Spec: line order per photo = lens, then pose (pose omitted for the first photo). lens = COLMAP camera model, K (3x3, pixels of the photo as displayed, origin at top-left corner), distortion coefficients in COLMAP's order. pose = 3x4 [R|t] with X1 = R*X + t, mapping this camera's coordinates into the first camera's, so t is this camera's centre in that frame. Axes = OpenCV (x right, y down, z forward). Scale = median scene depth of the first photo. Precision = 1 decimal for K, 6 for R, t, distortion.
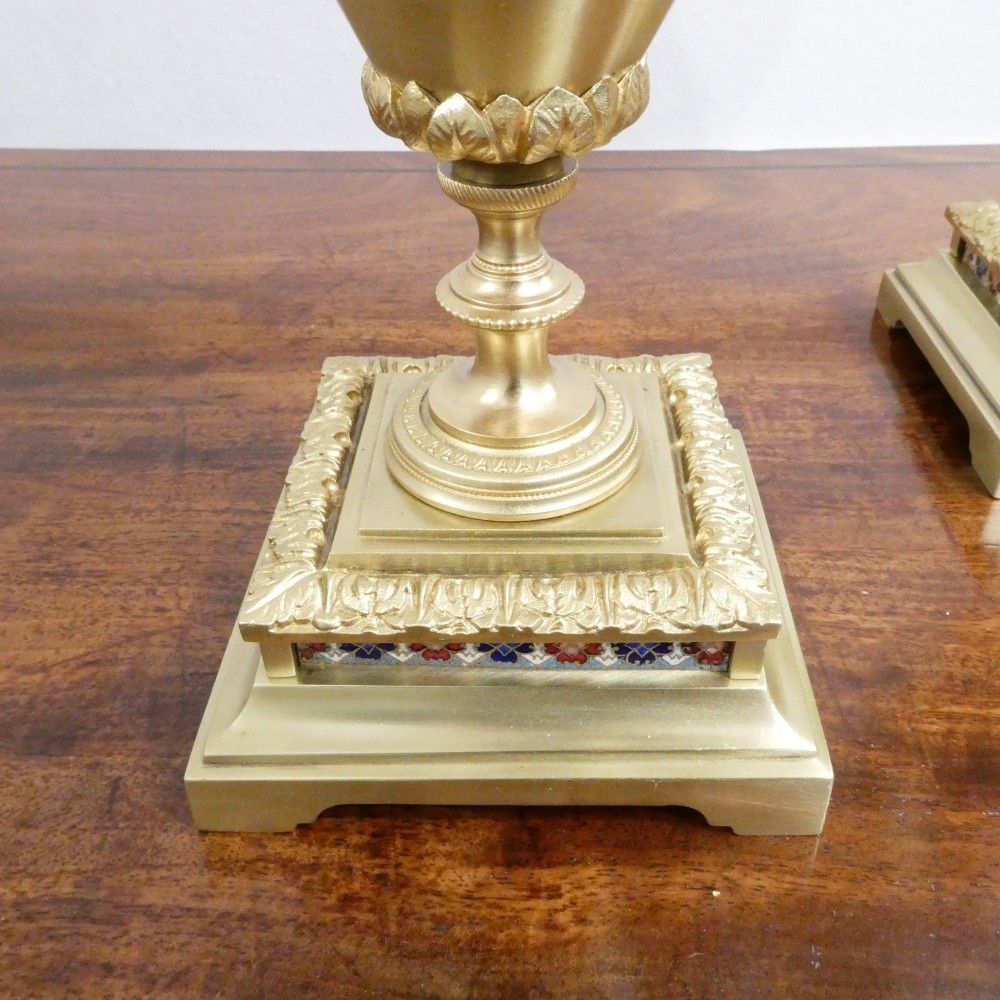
lens RADIAL K [[1057.4, 0, 512.9], [0, 1057.4, 499.0], [0, 0, 1]] dist [0.028660, 0.031778]
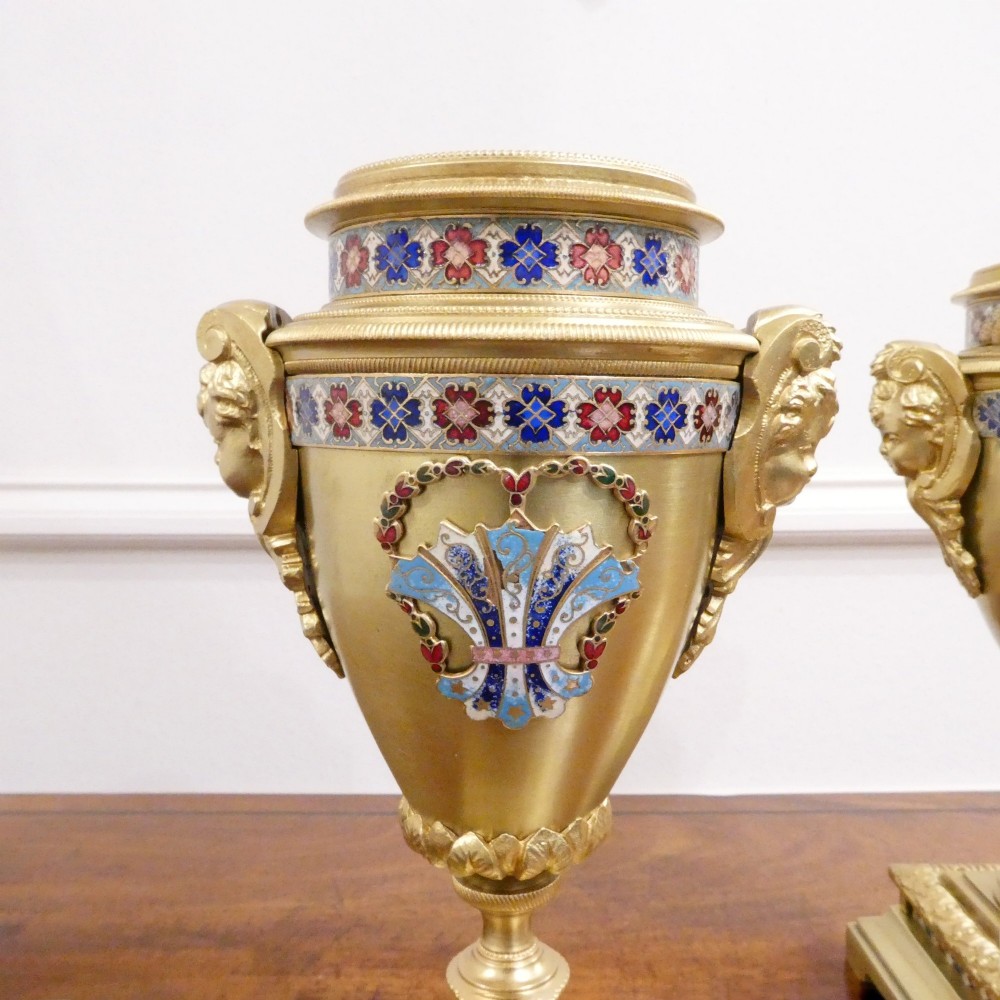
lens RADIAL K [[1057.4, 0, 512.9], [0, 1057.4, 499.0], [0, 0, 1]] dist [0.028660, 0.031778]
pose [[0.999979, 0.004221, 0.004998, -0.005195], [-0.000985, 0.852426, -0.522847, -0.023442], [-0.006467, 0.522831, 0.852412, -0.325002]]
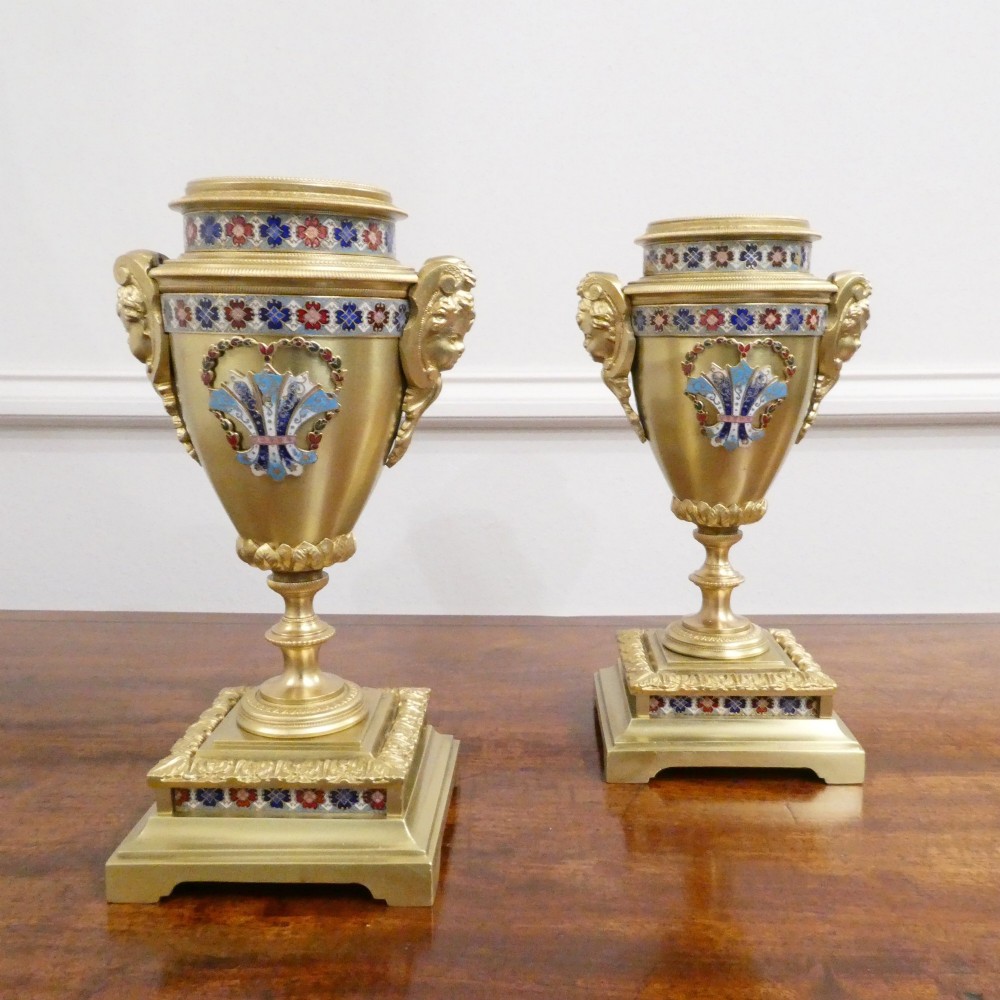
lens RADIAL K [[1057.4, 0, 512.9], [0, 1057.4, 499.0], [0, 0, 1]] dist [0.028660, 0.031778]
pose [[0.999928, 0.011233, -0.004289, 0.445189], [-0.011956, 0.891036, -0.453775, 0.544365], [-0.001276, 0.453793, 0.891106, -1.070565]]
